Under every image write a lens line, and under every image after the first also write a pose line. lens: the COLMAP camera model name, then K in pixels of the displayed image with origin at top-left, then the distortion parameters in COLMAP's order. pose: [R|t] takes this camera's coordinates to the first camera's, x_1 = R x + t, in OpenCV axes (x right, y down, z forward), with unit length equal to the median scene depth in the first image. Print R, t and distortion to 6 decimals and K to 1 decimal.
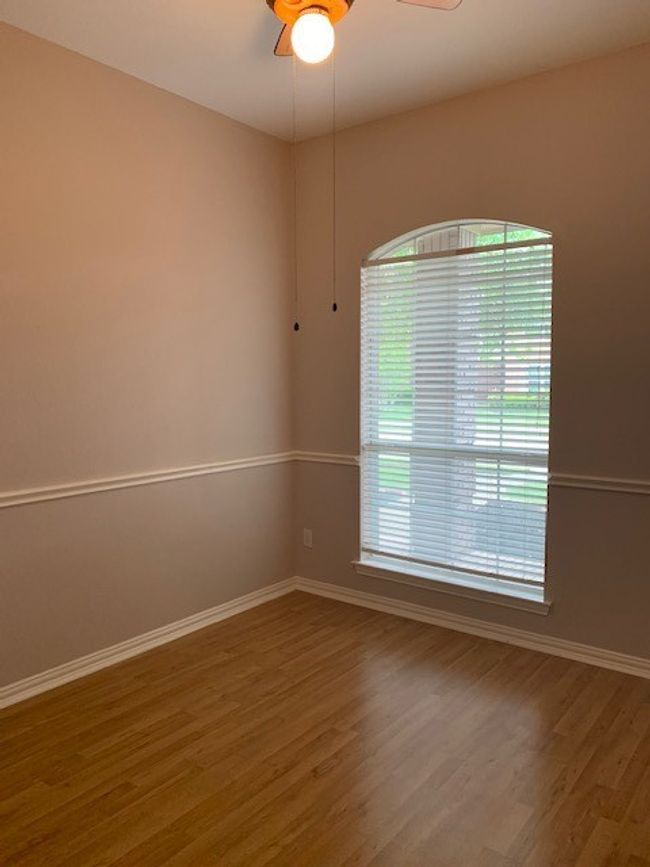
lens RADIAL K [[668.6, 0, 361.5], [0, 668.6, 437.1], [0, 0, 1]] dist [0.040854, -0.060627]
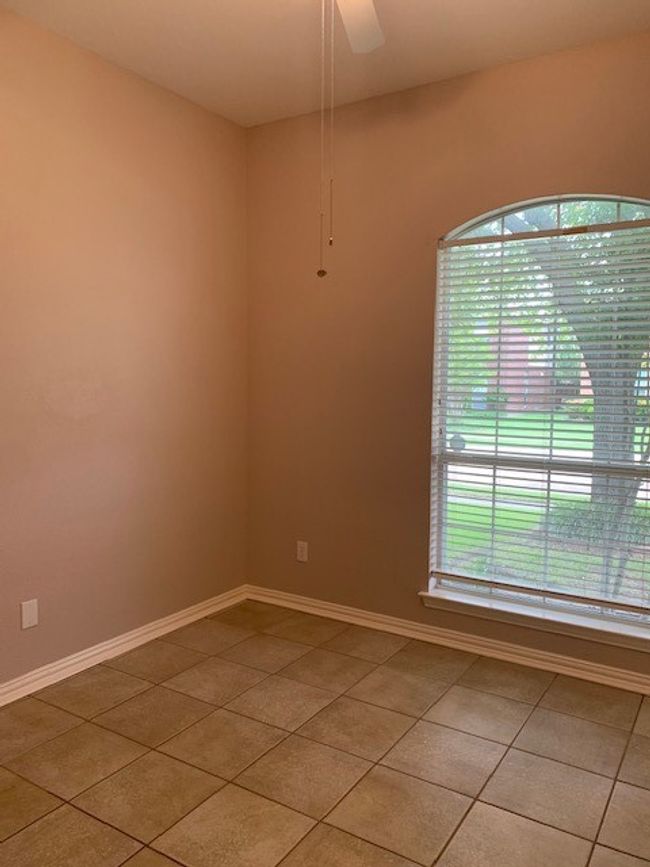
lens RADIAL K [[668.6, 0, 322.9], [0, 668.6, 433.0], [0, 0, 1]] dist [0.040854, -0.060627]
pose [[0.997356, 0.005697, 0.072451, -0.162296], [-0.005468, 0.999979, -0.003361, -0.010641], [-0.072468, 0.002956, 0.997366, 0.122675]]
